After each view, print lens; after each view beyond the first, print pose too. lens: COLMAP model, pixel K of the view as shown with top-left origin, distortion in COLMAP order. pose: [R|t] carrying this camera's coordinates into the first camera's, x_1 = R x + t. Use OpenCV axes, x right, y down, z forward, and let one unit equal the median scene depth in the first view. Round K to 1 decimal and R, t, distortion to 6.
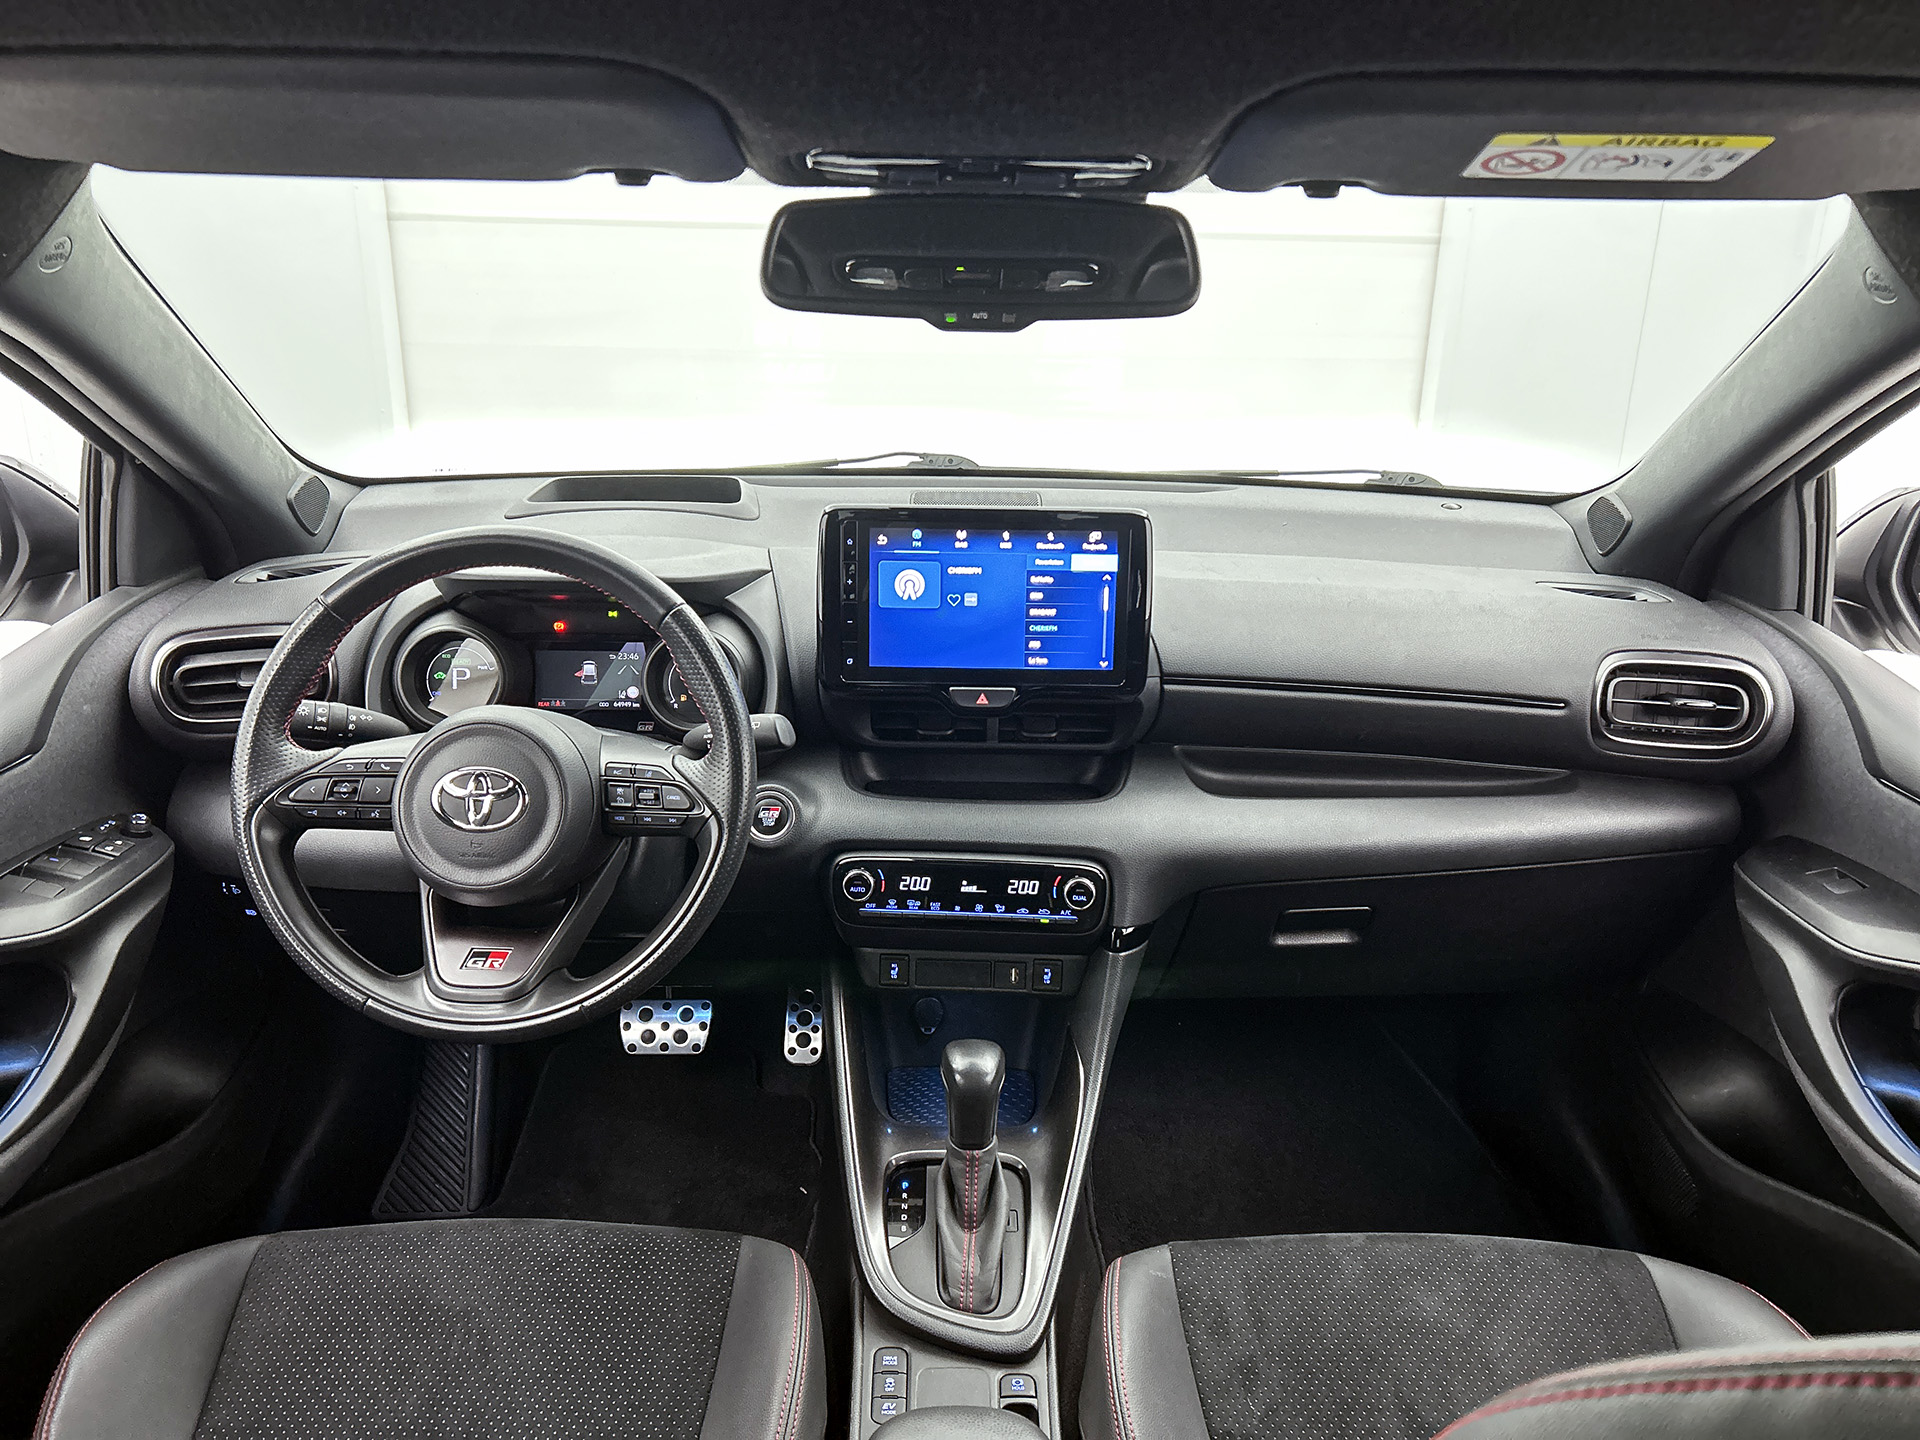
lens RADIAL K [[1472.9, 0, 990.2], [0, 1472.9, 734.6], [0, 0, 1]] dist [0.039247, -0.057373]
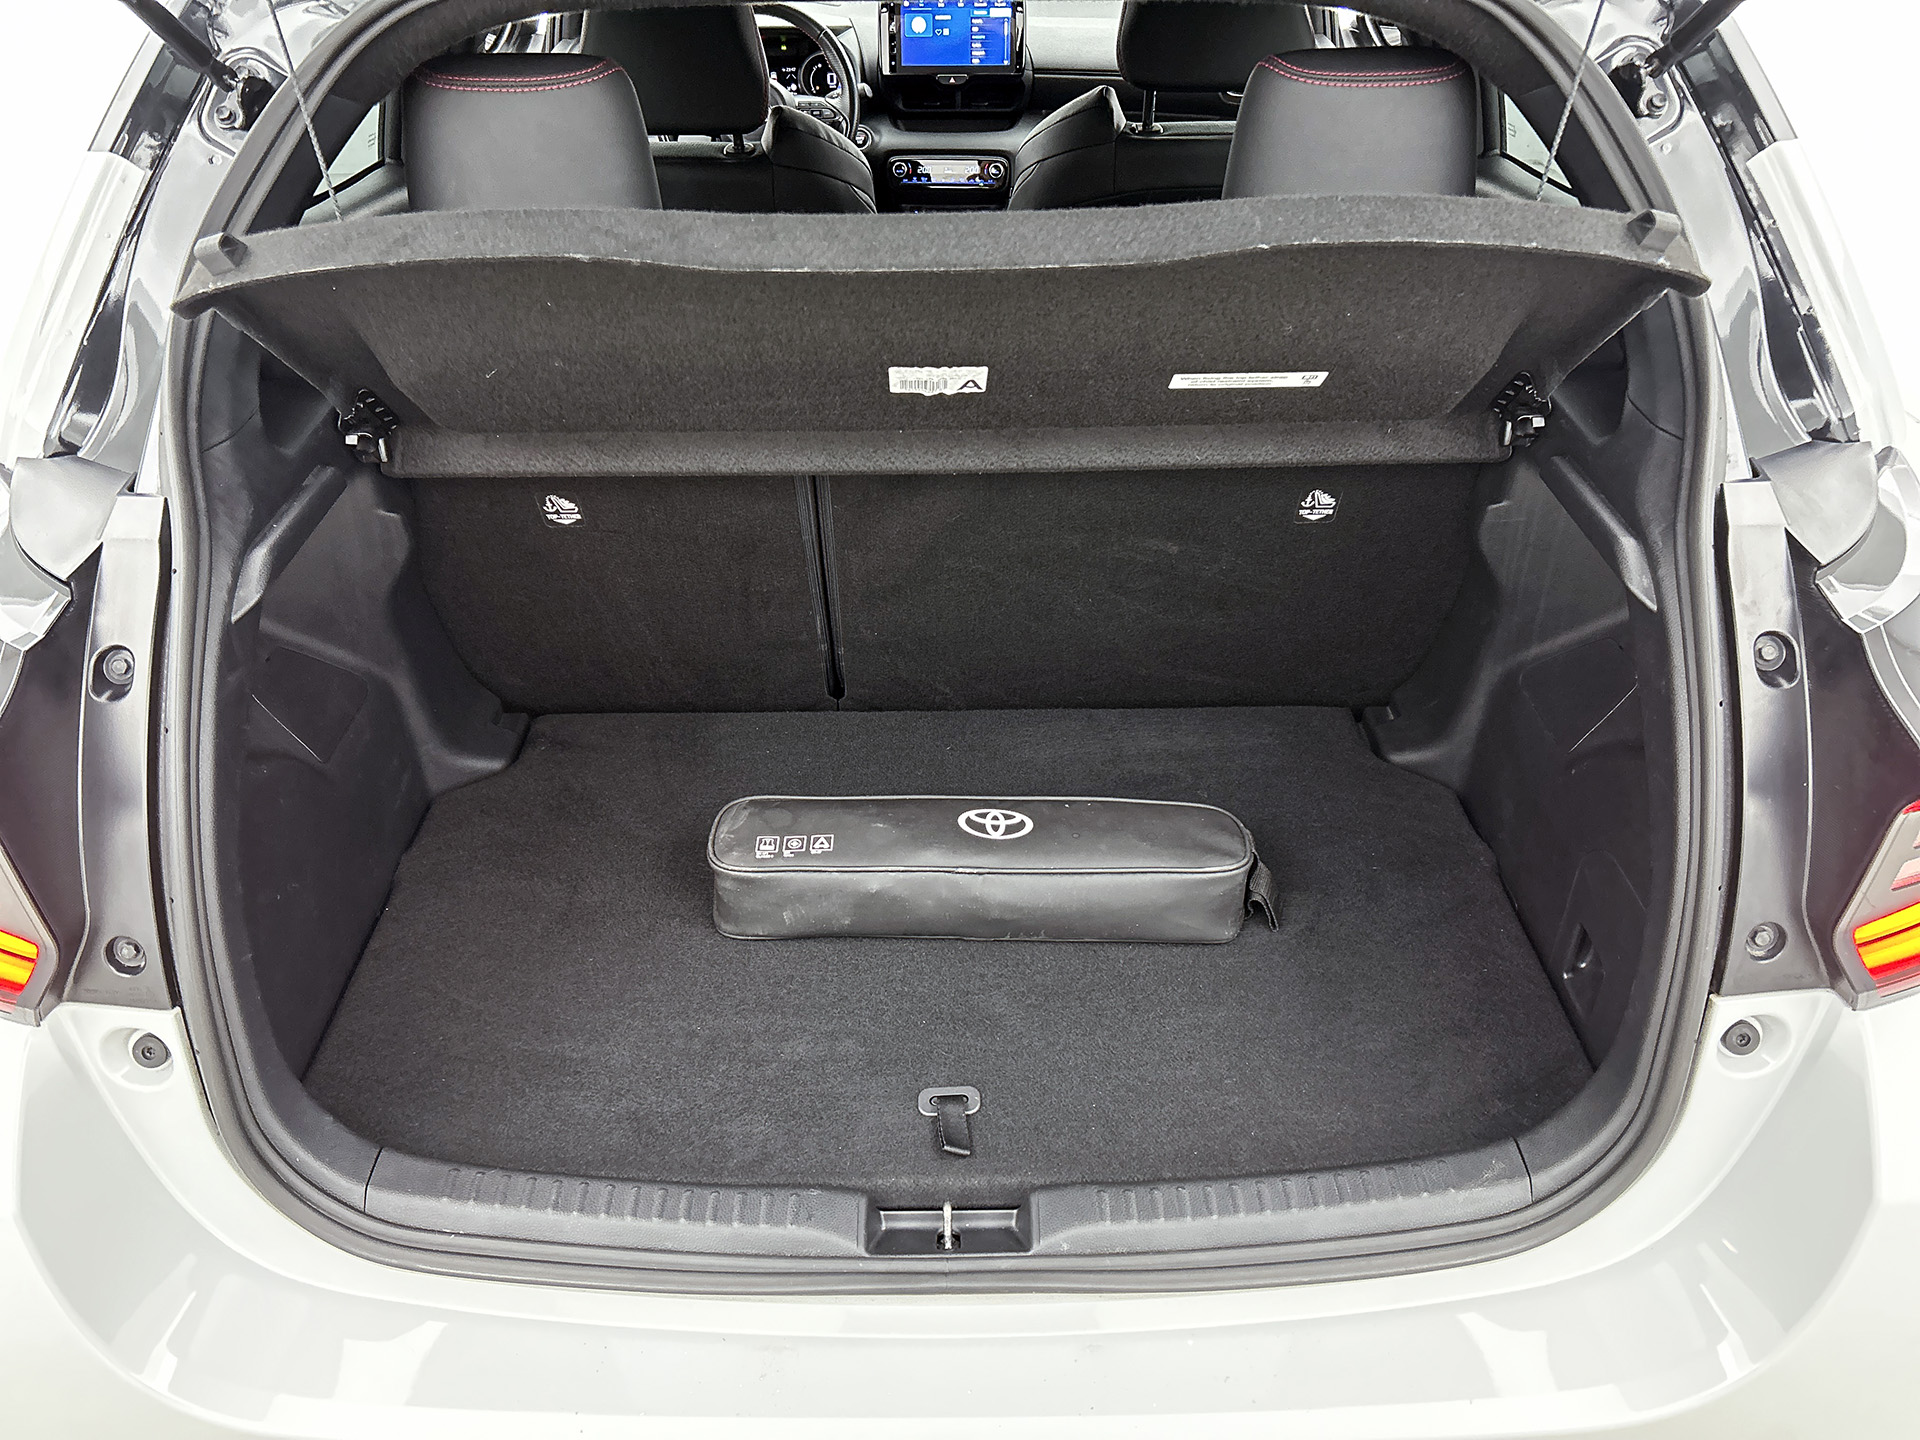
lens RADIAL K [[1472.9, 0, 962.2], [0, 1472.9, 715.2], [0, 0, 1]] dist [0.039247, -0.057373]
pose [[0.999696, -0.015960, -0.018769, 0.036911], [0.020013, 0.970368, 0.240800, 0.374310], [0.014370, -0.241102, 0.970393, -1.438949]]
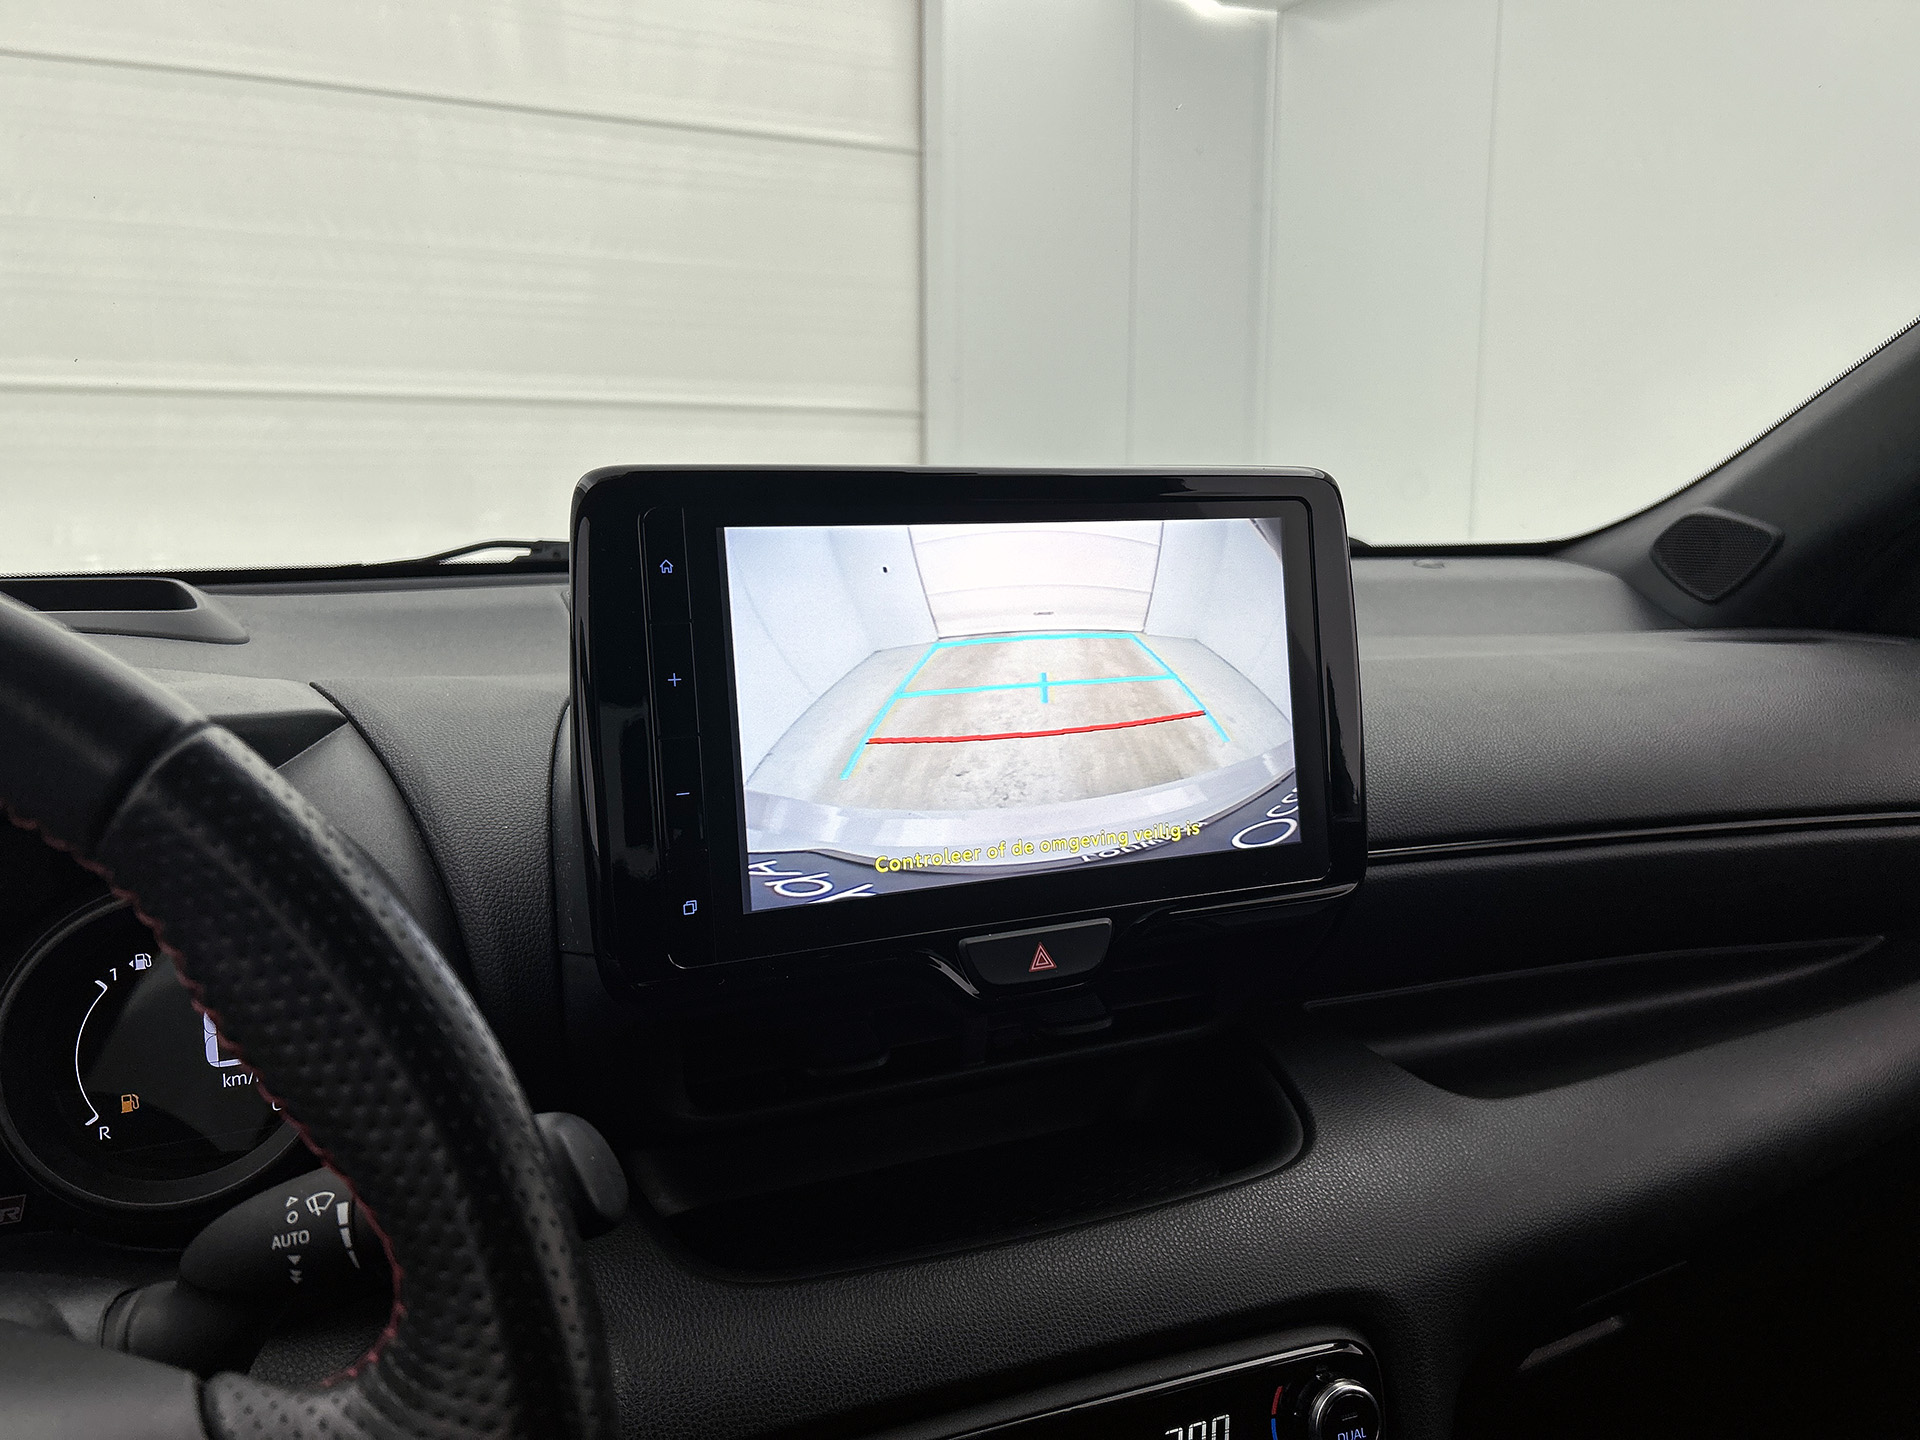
lens RADIAL K [[1472.9, 0, 967.8], [0, 1472.9, 724.3], [0, 0, 1]] dist [0.039247, -0.057373]
pose [[0.912845, -0.089126, 0.398460, -0.170181], [0.159975, 0.975933, -0.148199, -0.029880], [-0.375662, 0.199027, 0.905133, 0.647899]]
